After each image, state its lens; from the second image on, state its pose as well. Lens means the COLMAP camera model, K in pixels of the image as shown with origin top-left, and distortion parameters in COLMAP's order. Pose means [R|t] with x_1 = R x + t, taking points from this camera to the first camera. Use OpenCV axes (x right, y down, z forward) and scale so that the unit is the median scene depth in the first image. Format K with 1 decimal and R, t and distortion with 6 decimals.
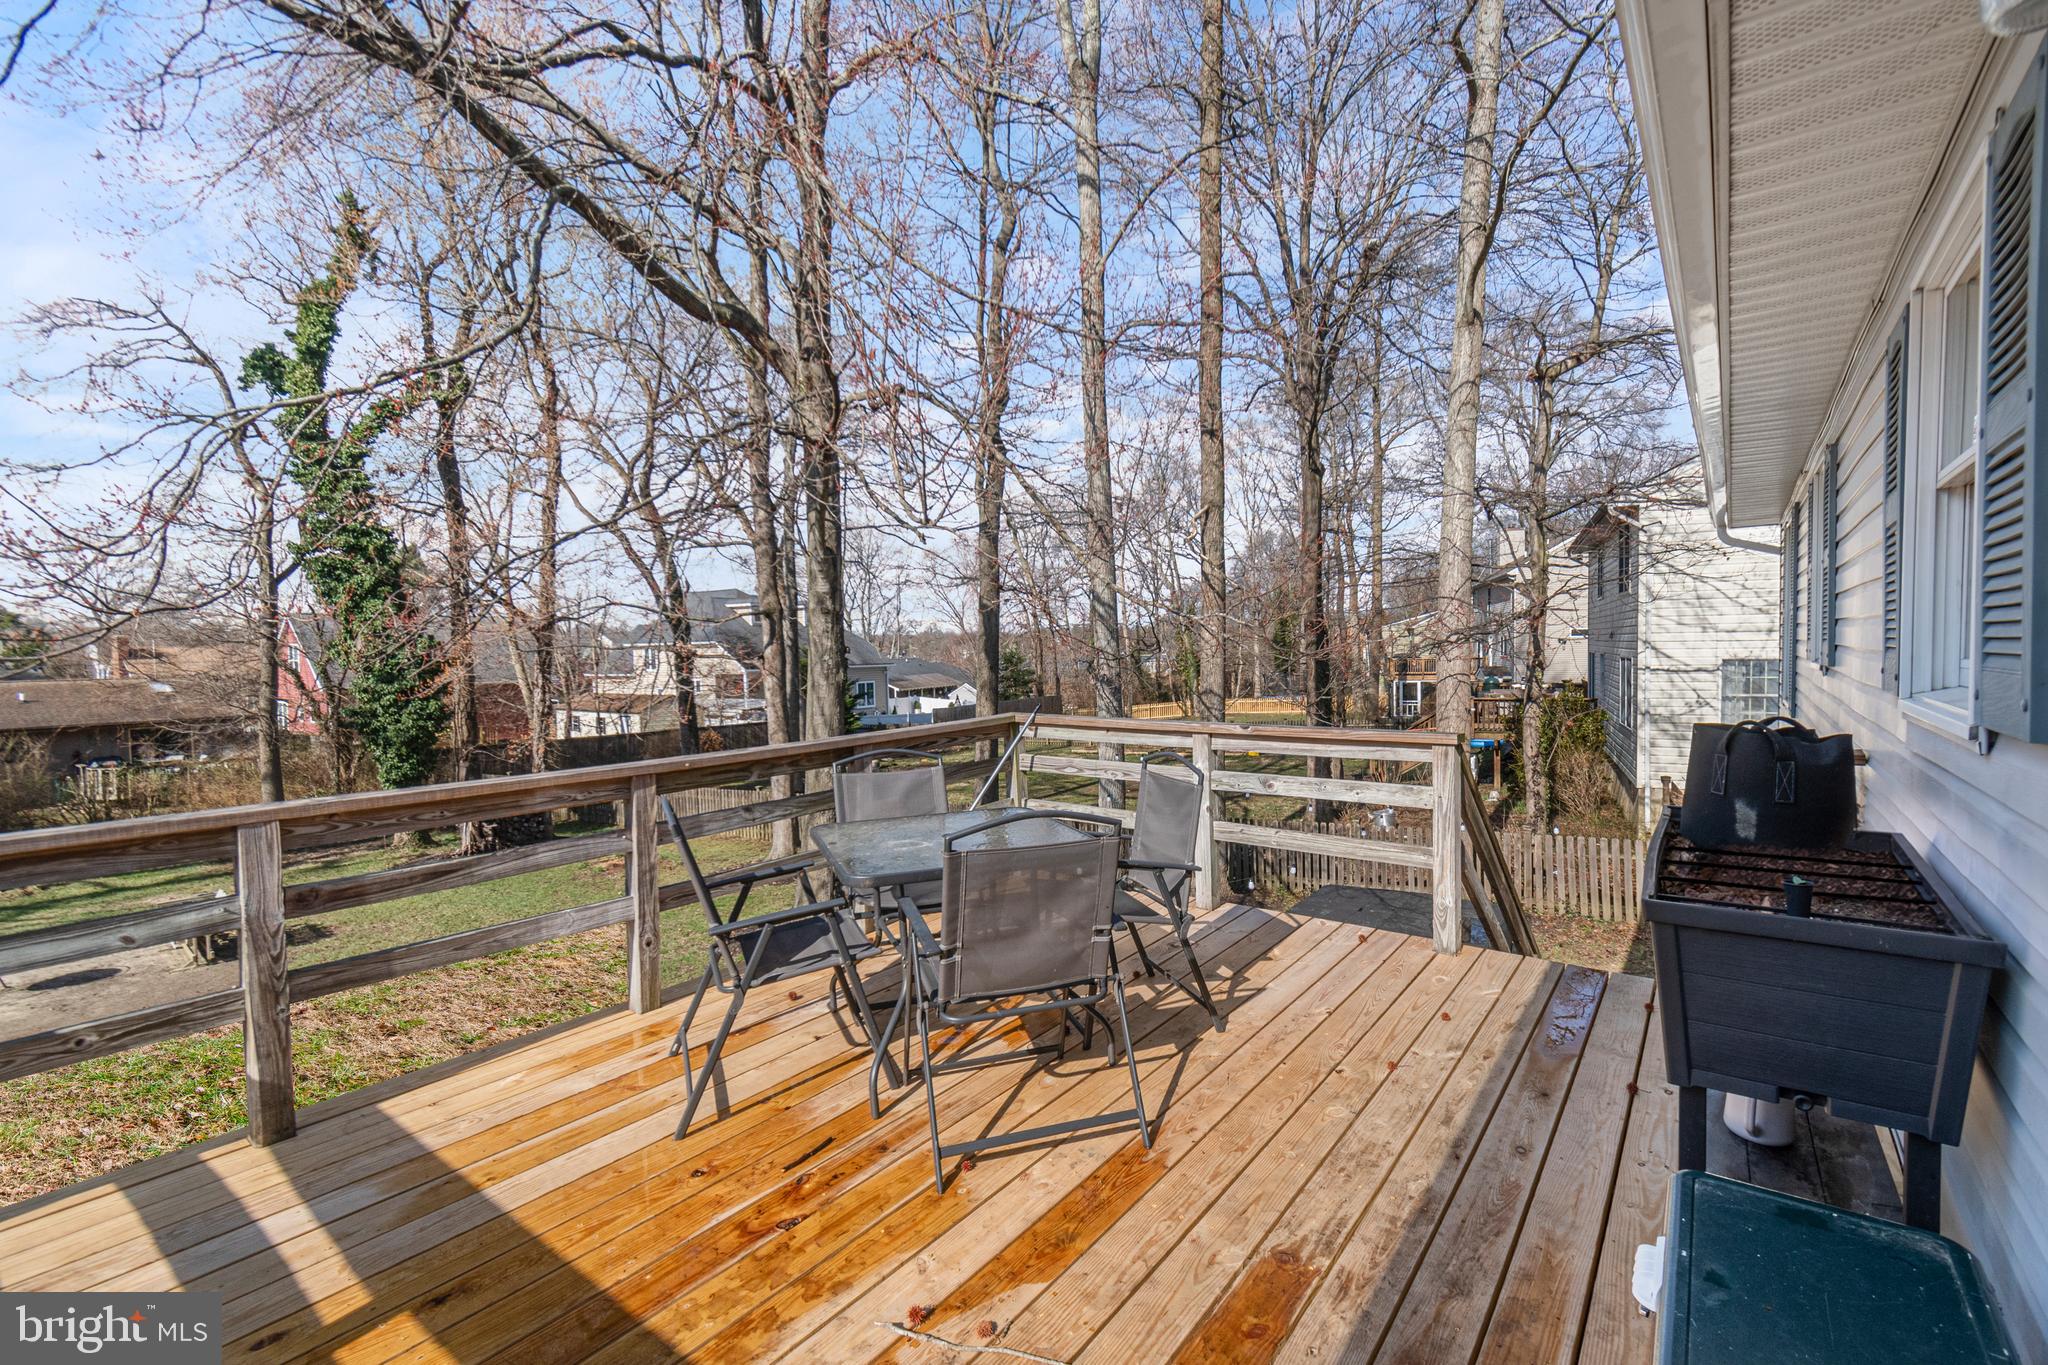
lens RADIAL K [[924.8, 0, 1012.1], [0, 924.8, 646.0], [0, 0, 1]] dist [0.000874, -0.001518]
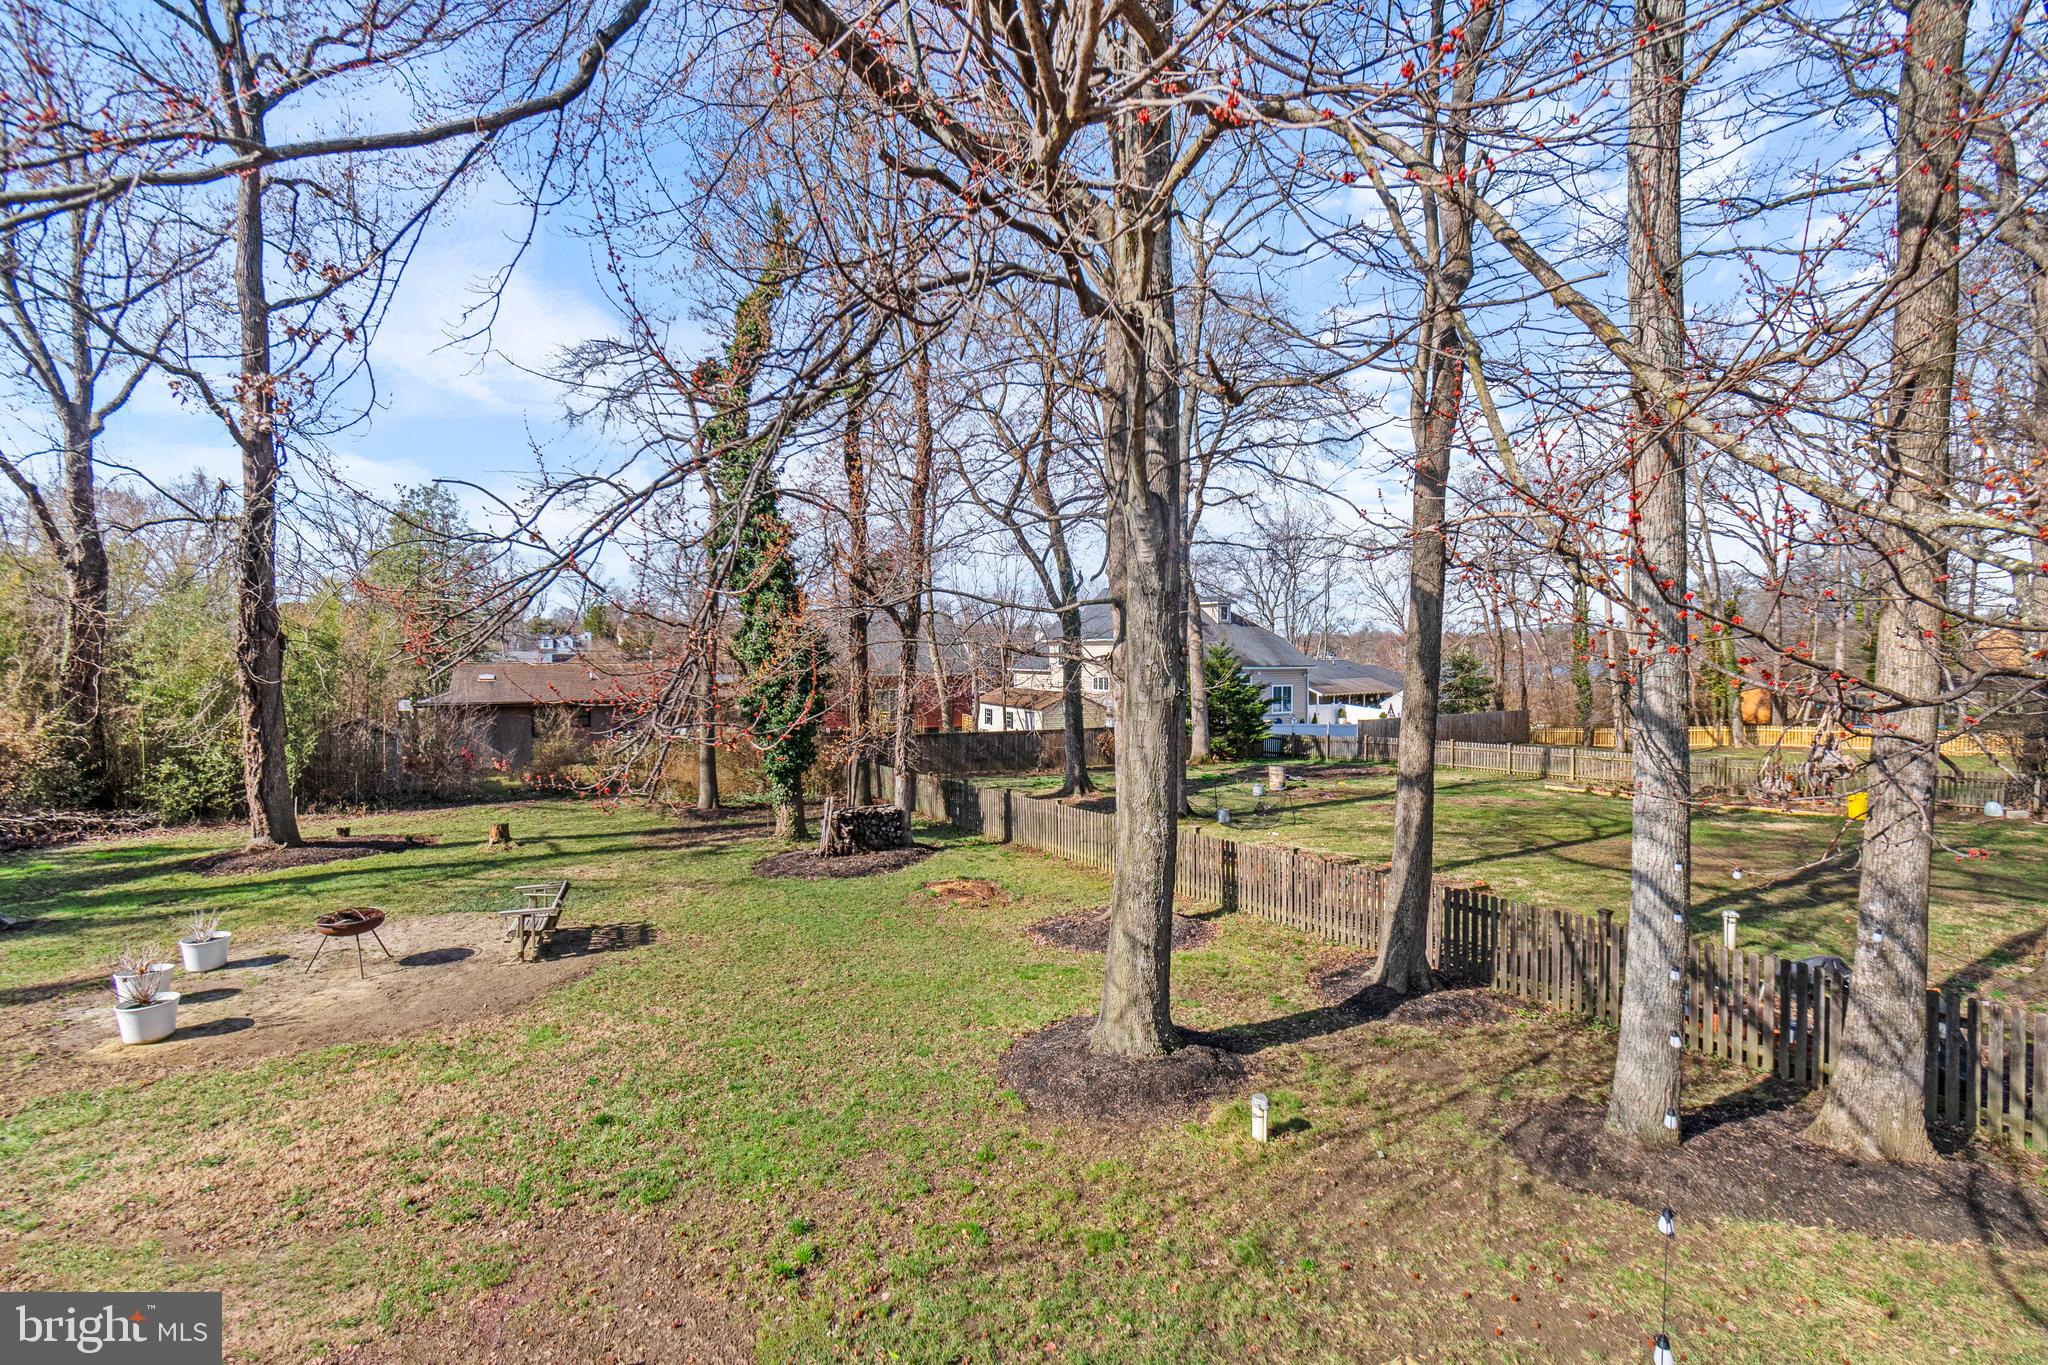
lens RADIAL K [[907.6, 0, 1024.0], [0, 907.6, 682.5], [0, 0, 1]] dist [0.000498, -0.000119]
pose [[0.899718, 0.033435, -0.435190, 0.000861], [-0.015408, 0.998873, 0.044888, -0.000264], [0.436200, -0.033681, 0.899219, 0.147026]]
